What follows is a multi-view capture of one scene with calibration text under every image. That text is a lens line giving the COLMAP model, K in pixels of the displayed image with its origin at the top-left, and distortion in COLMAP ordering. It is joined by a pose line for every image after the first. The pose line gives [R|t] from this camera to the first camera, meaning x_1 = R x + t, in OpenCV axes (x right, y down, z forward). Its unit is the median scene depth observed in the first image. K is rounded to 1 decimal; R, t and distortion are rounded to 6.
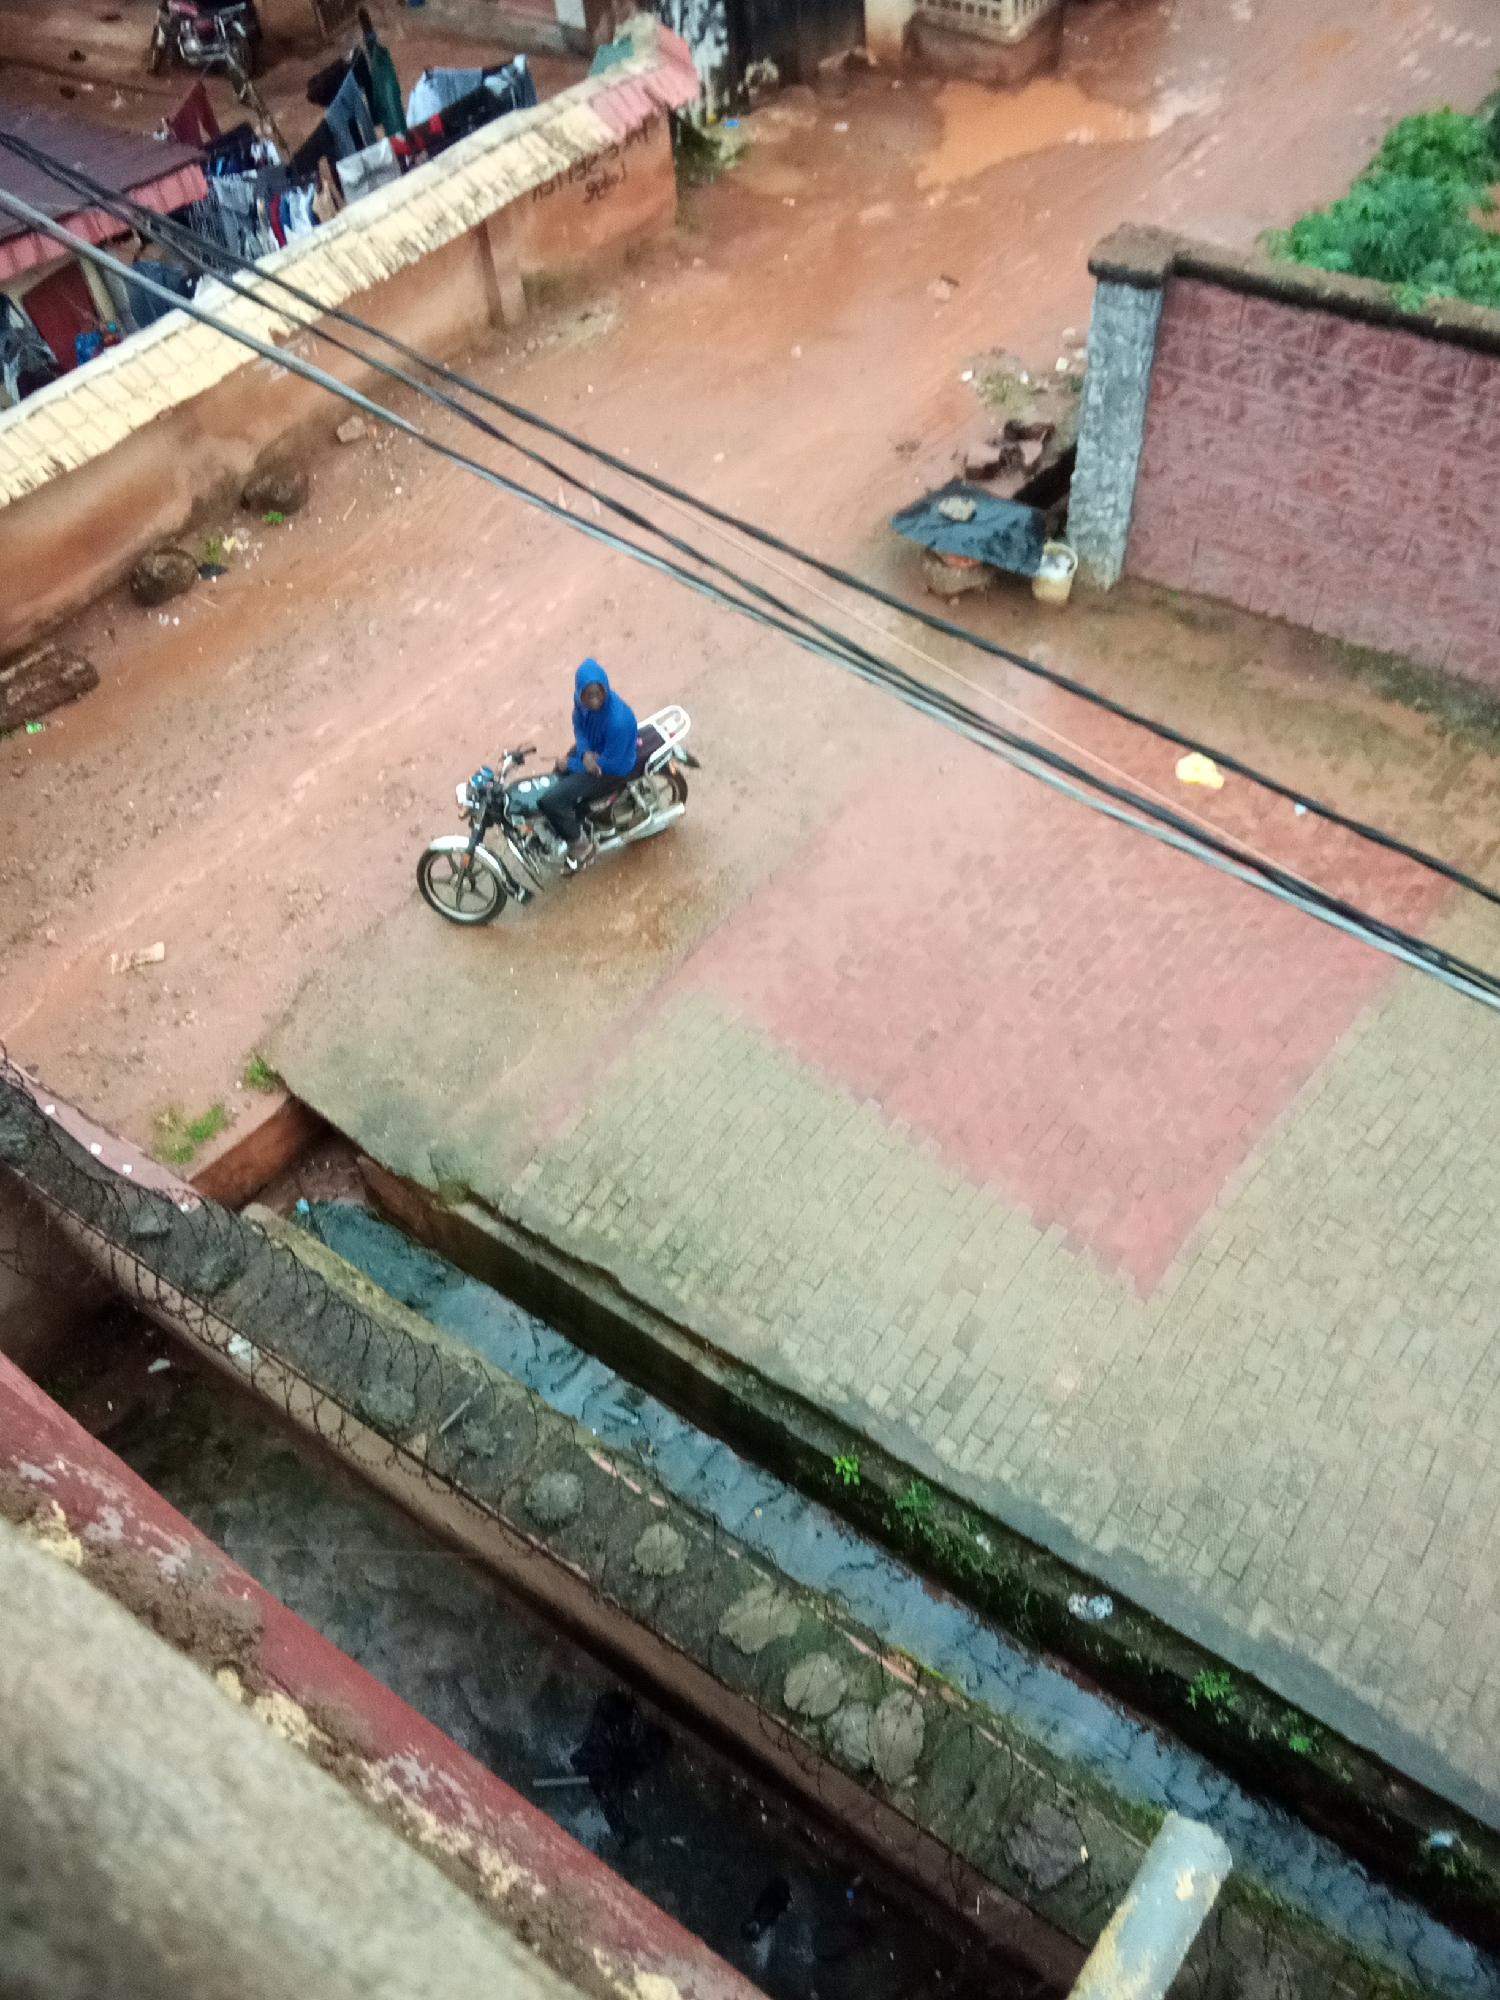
lens RADIAL K [[1654.9, 0, 750.0], [0, 1654.9, 1000.0], [0, 0, 1]] dist [0.036567, -0.052616]
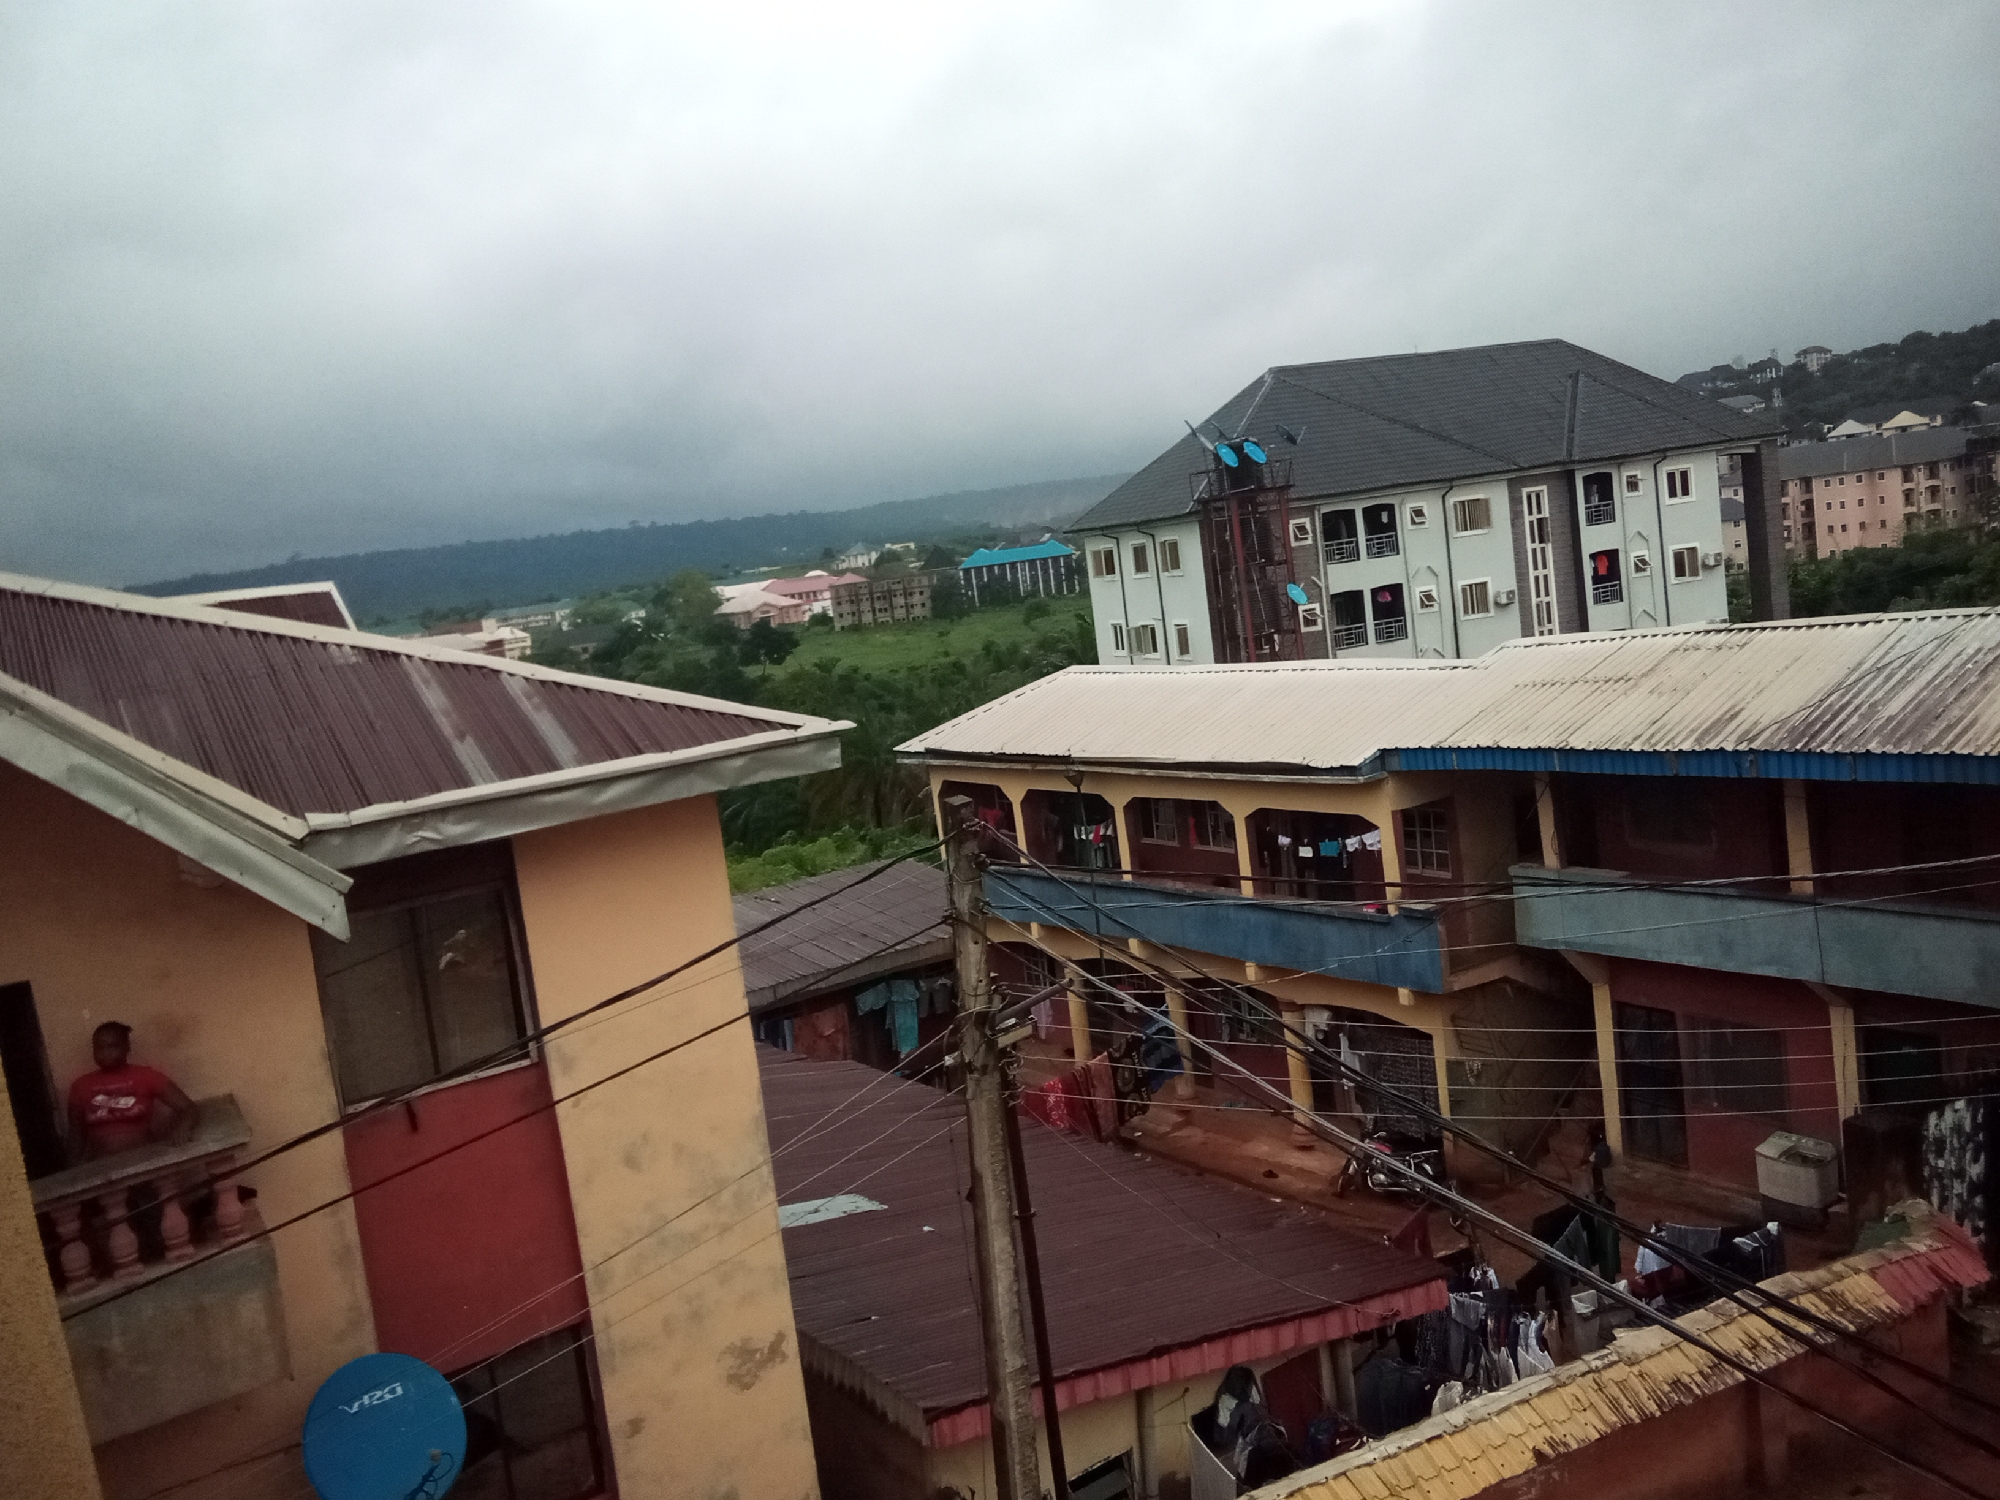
lens RADIAL K [[1654.9, 0, 1000.0], [0, 1654.9, 750.0], [0, 0, 1]] dist [0.036567, -0.052616]
pose [[0.908514, -0.005443, -0.417819, -0.135328], [-0.289880, 0.711962, -0.639594, 0.007591], [0.300953, 0.702197, 0.645249, 0.012315]]
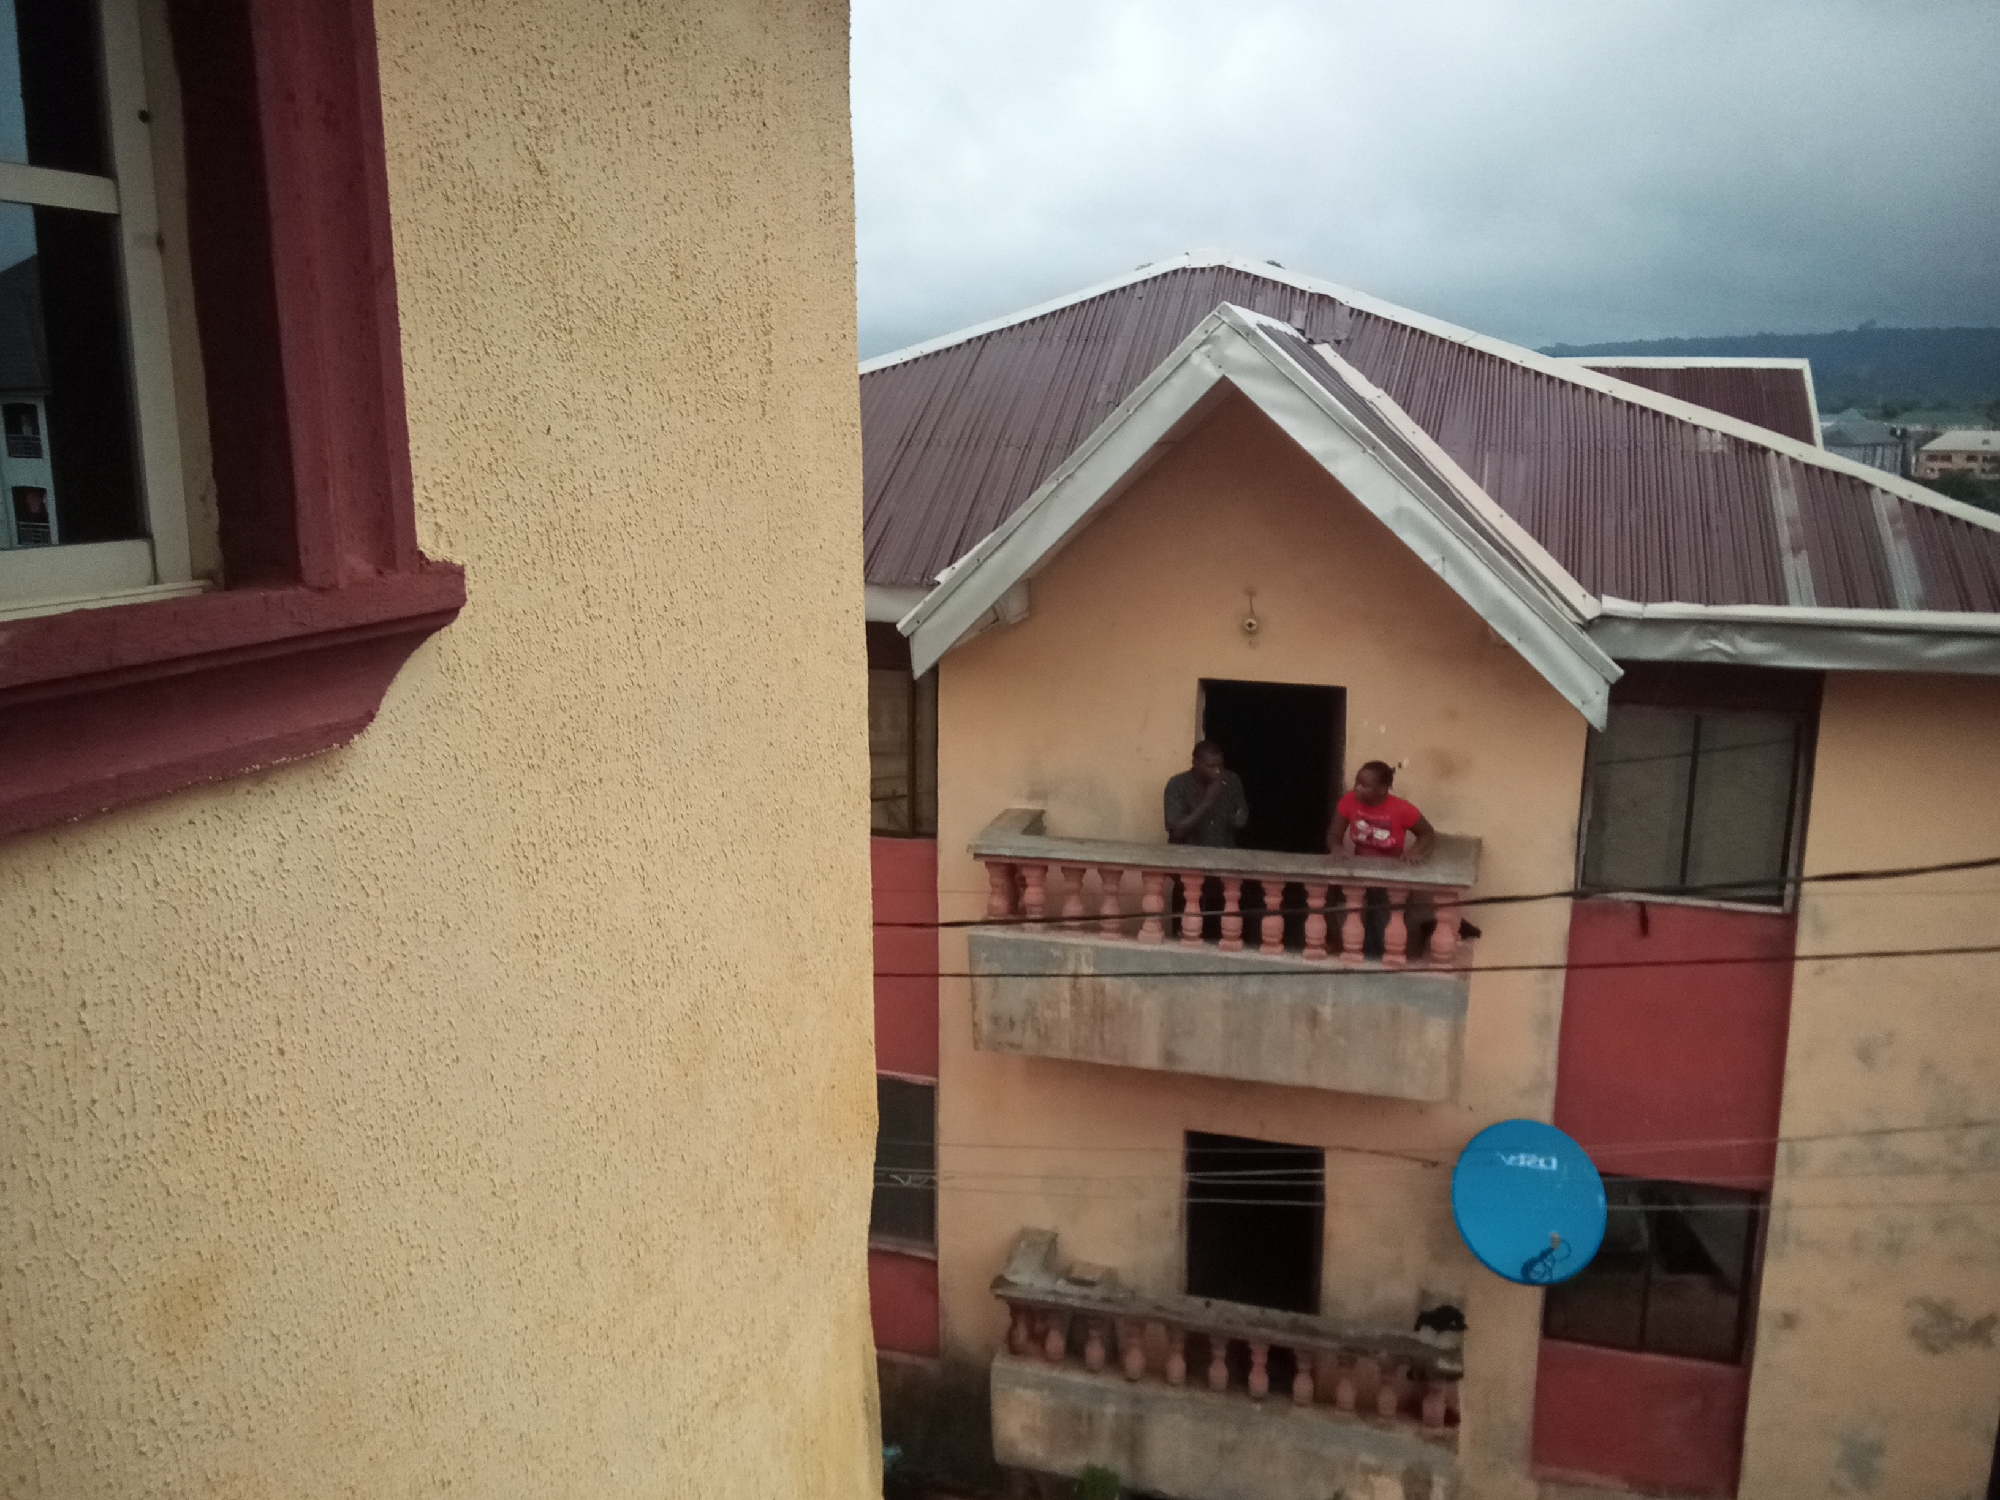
lens RADIAL K [[1659.7, 0, 997.1], [0, 1659.7, 742.6], [0, 0, 1]] dist [0.043941, -0.052922]
pose [[0.270210, 0.252129, -0.929203, -0.103577], [-0.793431, 0.605009, -0.066566, -0.040711], [0.545393, 0.755245, 0.363526, 0.042141]]
